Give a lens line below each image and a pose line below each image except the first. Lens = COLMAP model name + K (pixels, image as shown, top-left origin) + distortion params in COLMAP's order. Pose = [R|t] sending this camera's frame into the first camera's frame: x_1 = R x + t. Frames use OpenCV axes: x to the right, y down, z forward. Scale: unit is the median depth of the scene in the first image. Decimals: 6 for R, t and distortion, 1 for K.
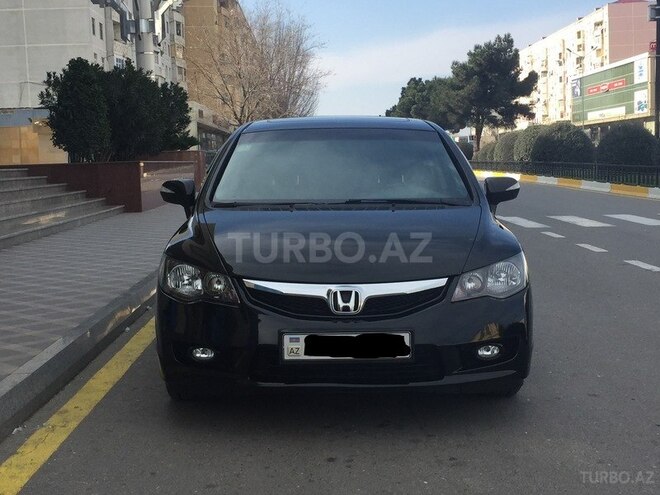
lens RADIAL K [[970.7, 0, 329.6], [0, 970.7, 250.3], [0, 0, 1]] dist [0.062227, 0.000000]
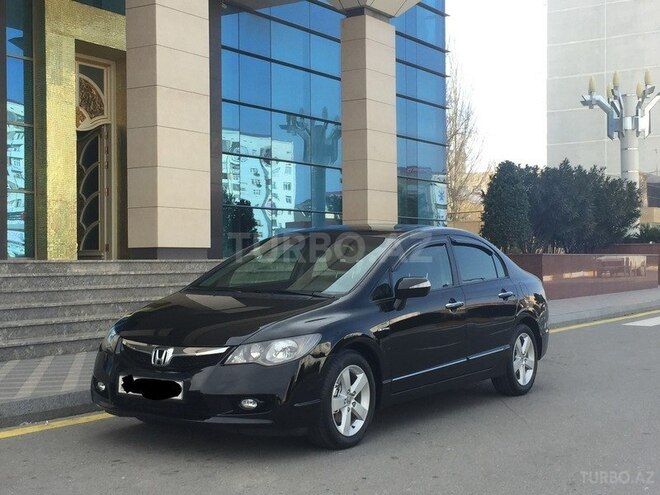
lens RADIAL K [[970.7, 0, 330.6], [0, 970.7, 246.5], [0, 0, 1]] dist [0.062227, 0.000000]
pose [[0.821781, 0.017115, -0.569546, 1.011650], [-0.070943, 0.994845, -0.072465, -0.023918], [0.565369, 0.099956, 0.818759, -0.067903]]
